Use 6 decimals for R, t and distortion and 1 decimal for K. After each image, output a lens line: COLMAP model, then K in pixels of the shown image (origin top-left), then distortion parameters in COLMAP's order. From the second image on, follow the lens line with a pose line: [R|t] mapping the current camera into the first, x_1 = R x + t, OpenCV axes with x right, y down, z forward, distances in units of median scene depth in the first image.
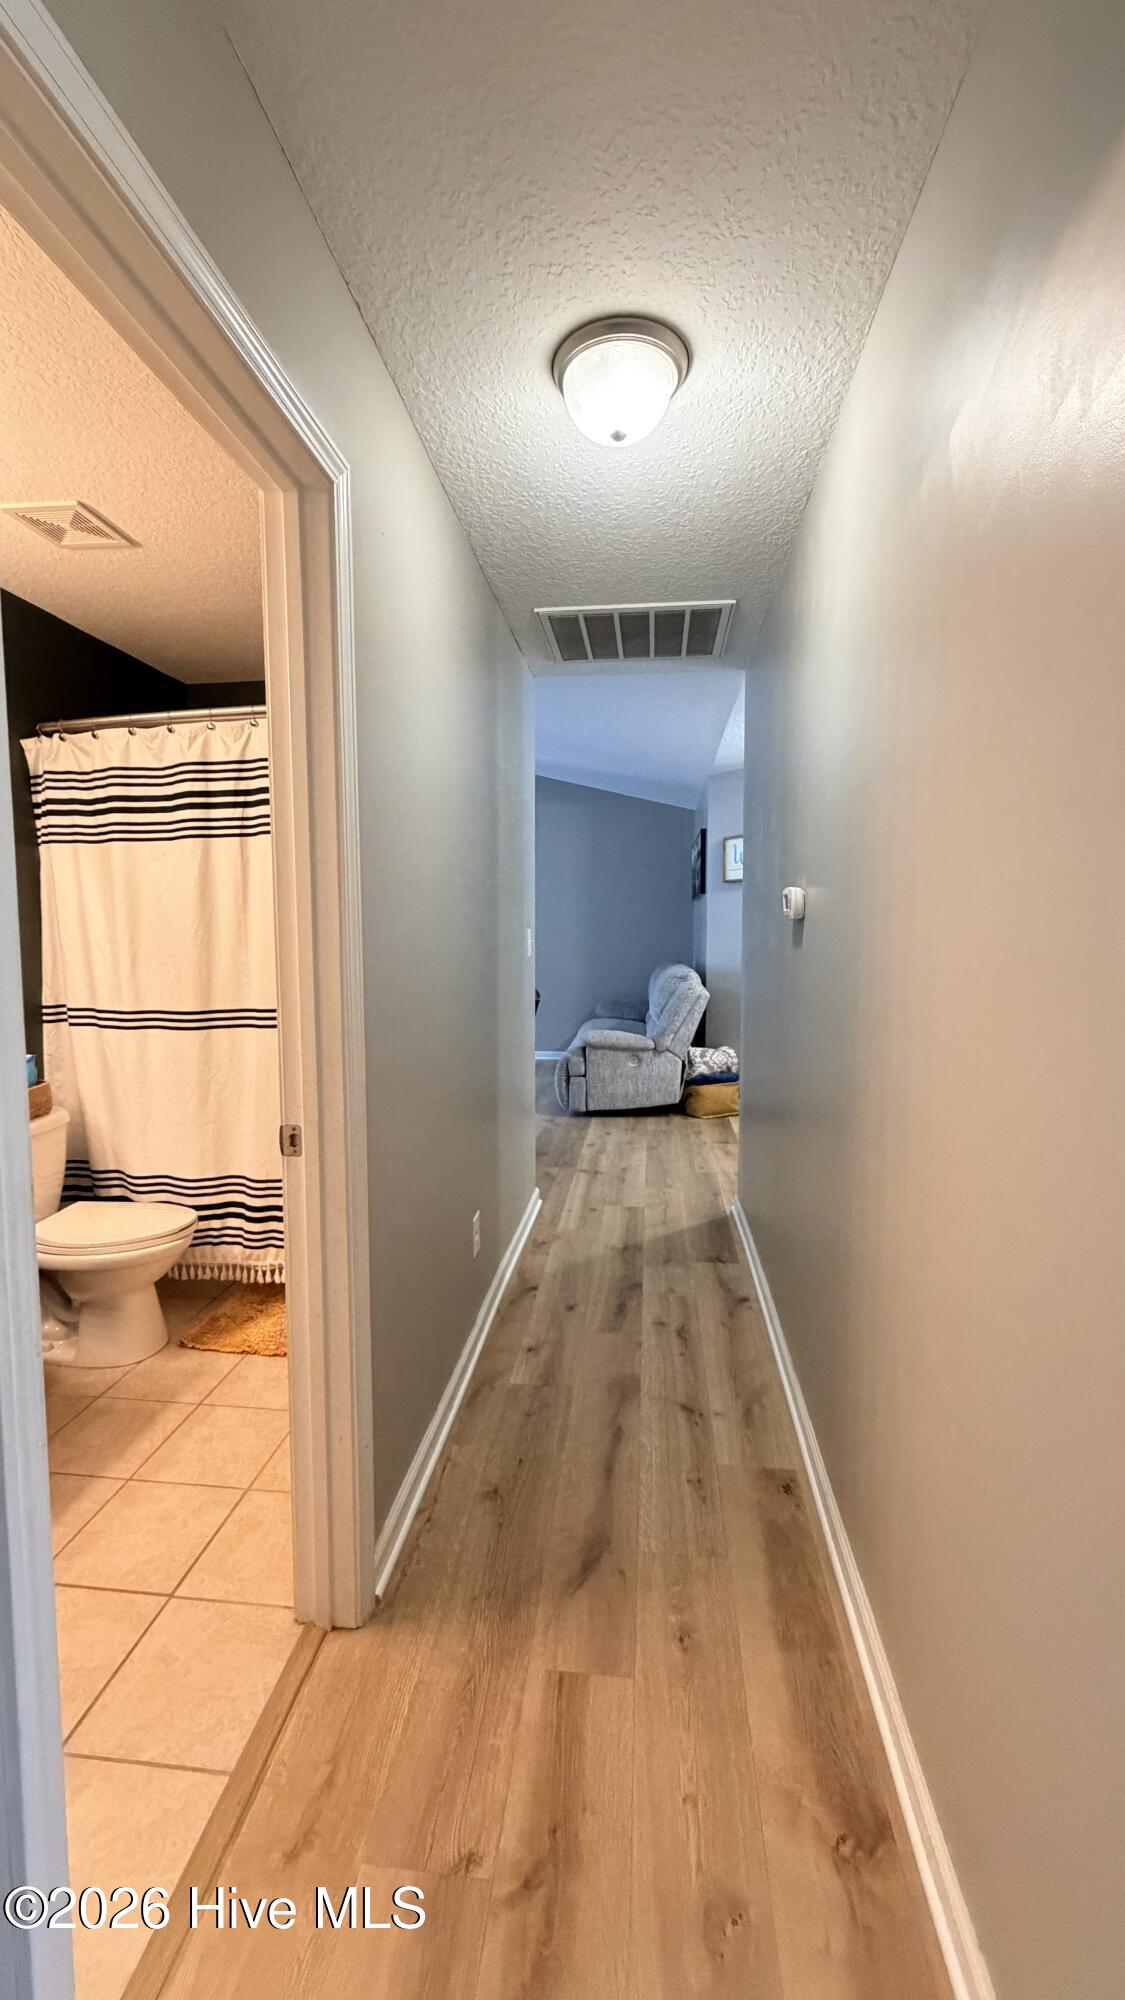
lens RADIAL K [[796.2, 0, 564.0], [0, 796.2, 995.6], [0, 0, 1]] dist [0.000476, -0.000577]
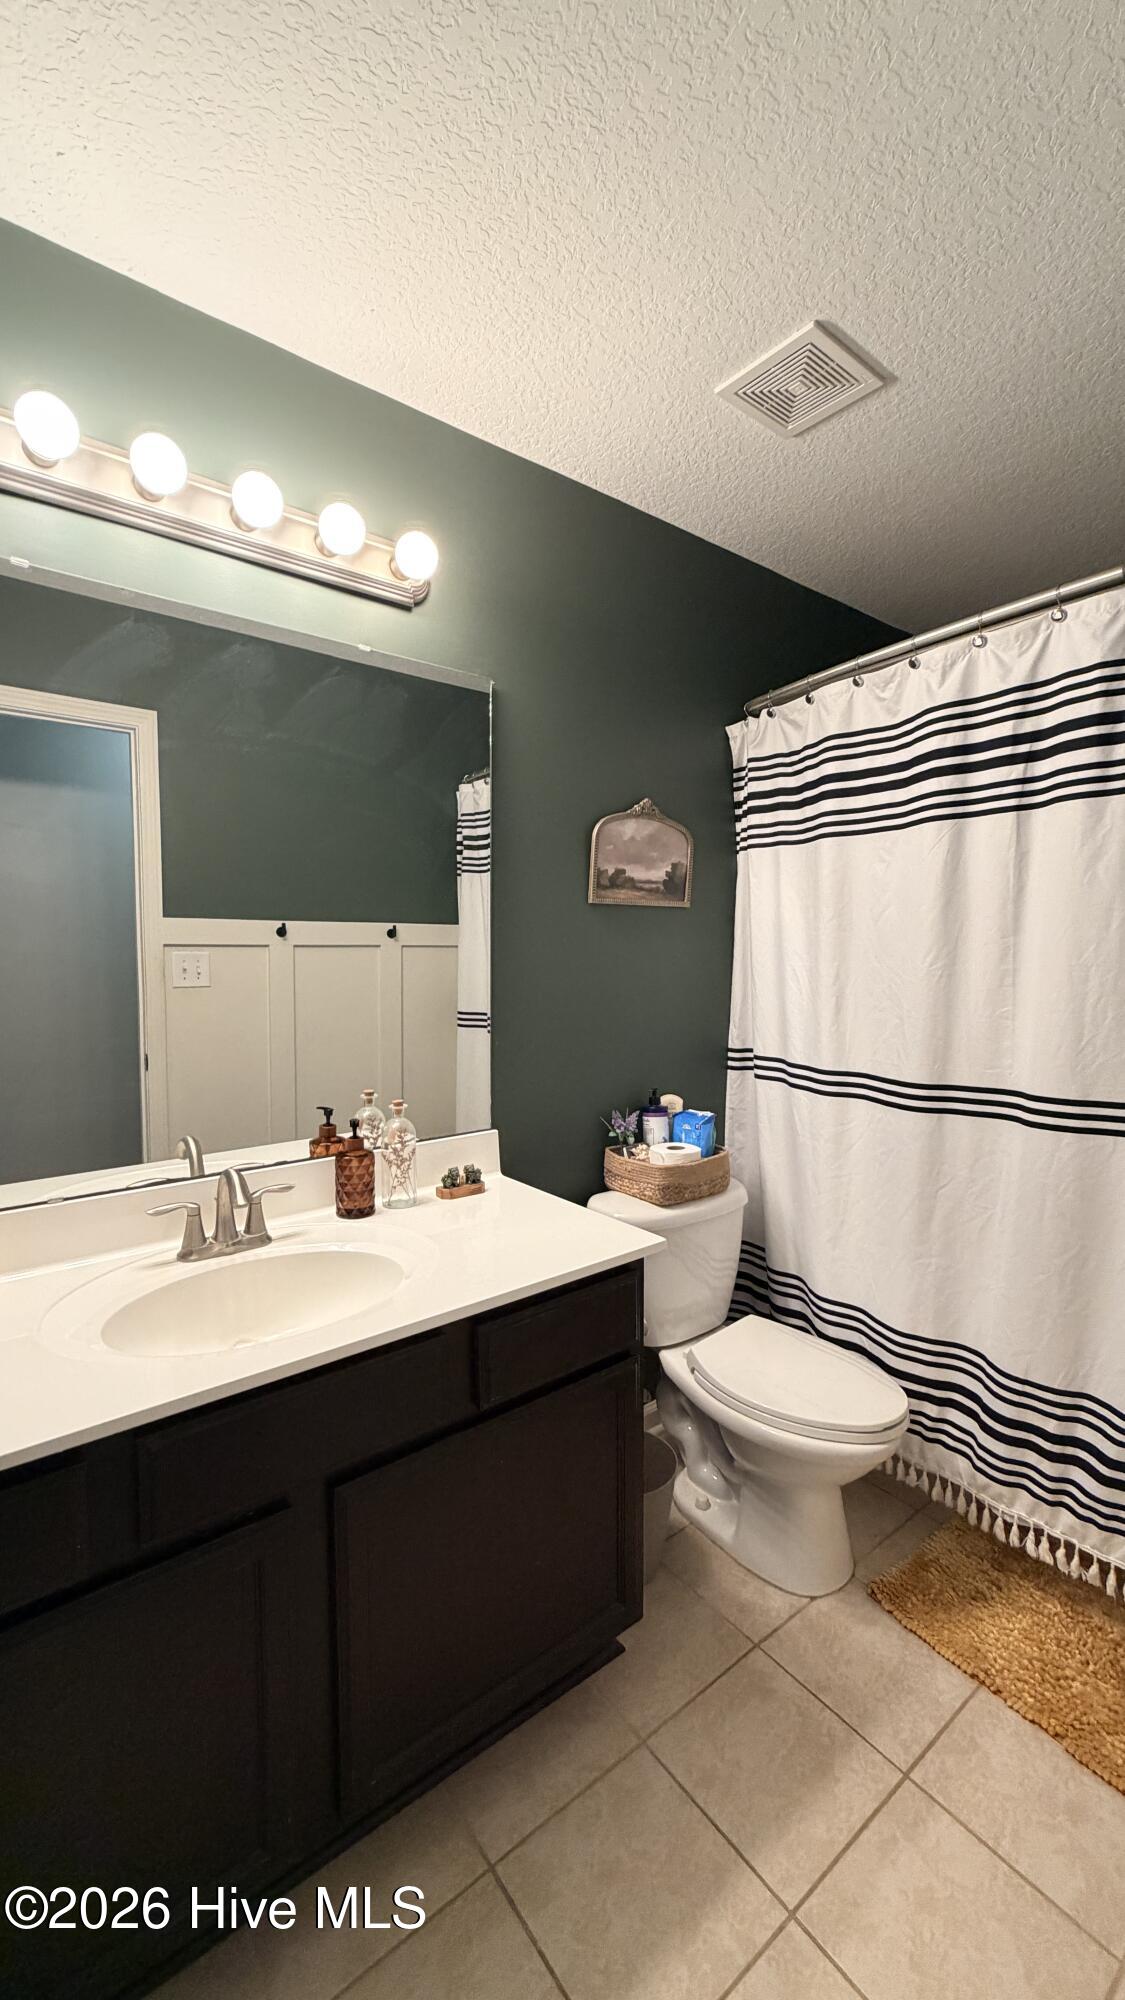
lens RADIAL K [[796.2, 0, 565.8], [0, 796.2, 999.9], [0, 0, 1]] dist [0.000476, -0.000577]
pose [[0.699486, 0.052566, -0.712711, -0.200217], [-0.061000, 0.998043, 0.013742, -0.040343], [0.712039, 0.033863, 0.701323, 0.319847]]
